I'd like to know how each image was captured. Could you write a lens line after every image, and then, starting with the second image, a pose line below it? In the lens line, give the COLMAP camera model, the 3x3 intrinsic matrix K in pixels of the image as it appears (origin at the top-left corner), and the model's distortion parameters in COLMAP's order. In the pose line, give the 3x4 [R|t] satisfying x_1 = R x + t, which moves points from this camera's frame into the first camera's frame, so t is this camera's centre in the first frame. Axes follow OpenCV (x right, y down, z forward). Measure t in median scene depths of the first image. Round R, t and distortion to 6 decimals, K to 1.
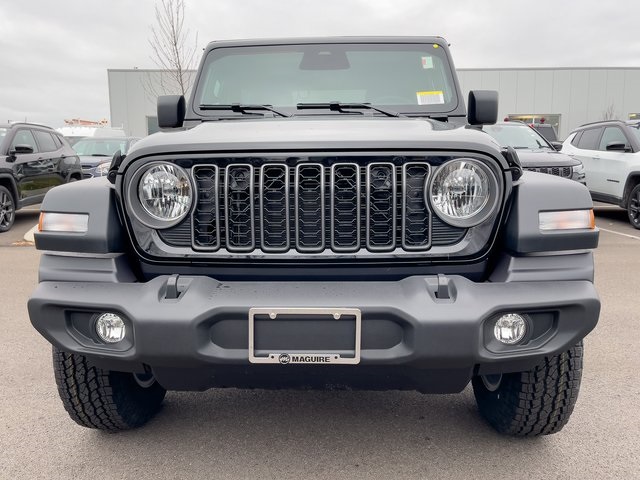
lens RADIAL K [[565.4, 0, 315.7], [0, 565.4, 249.5], [0, 0, 1]] dist [0.029788, 0.016510]
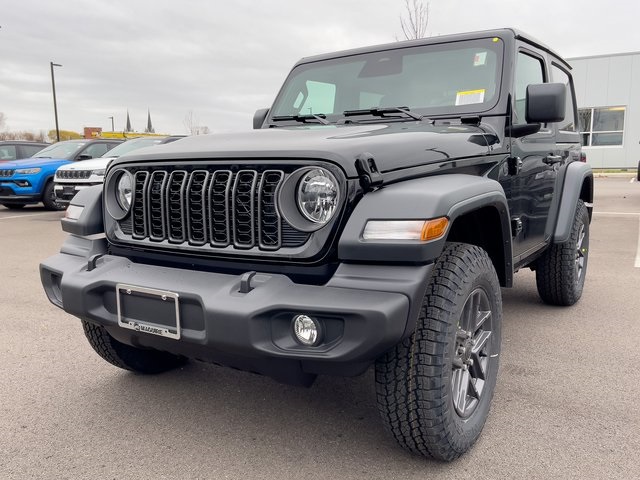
lens RADIAL K [[565.4, 0, 304.7], [0, 565.4, 243.9], [0, 0, 1]] dist [0.029788, 0.016510]
pose [[0.856626, 0.067703, -0.511477, 0.803226], [-0.070880, 0.997396, 0.013312, -0.030166], [0.511046, 0.024850, 0.859194, 0.093573]]
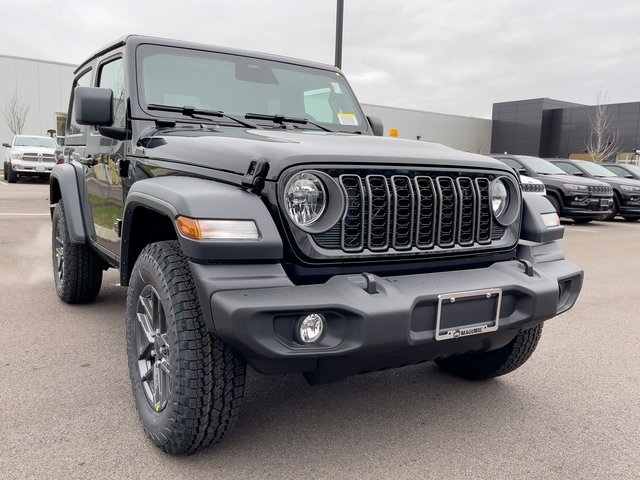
lens RADIAL K [[565.4, 0, 323.6], [0, 565.4, 246.4], [0, 0, 1]] dist [0.029788, 0.016510]
pose [[0.816128, -0.041186, 0.576401, -0.904068], [0.048498, 0.998820, 0.002700, -0.015061], [-0.575832, 0.025751, 0.817162, 0.129183]]
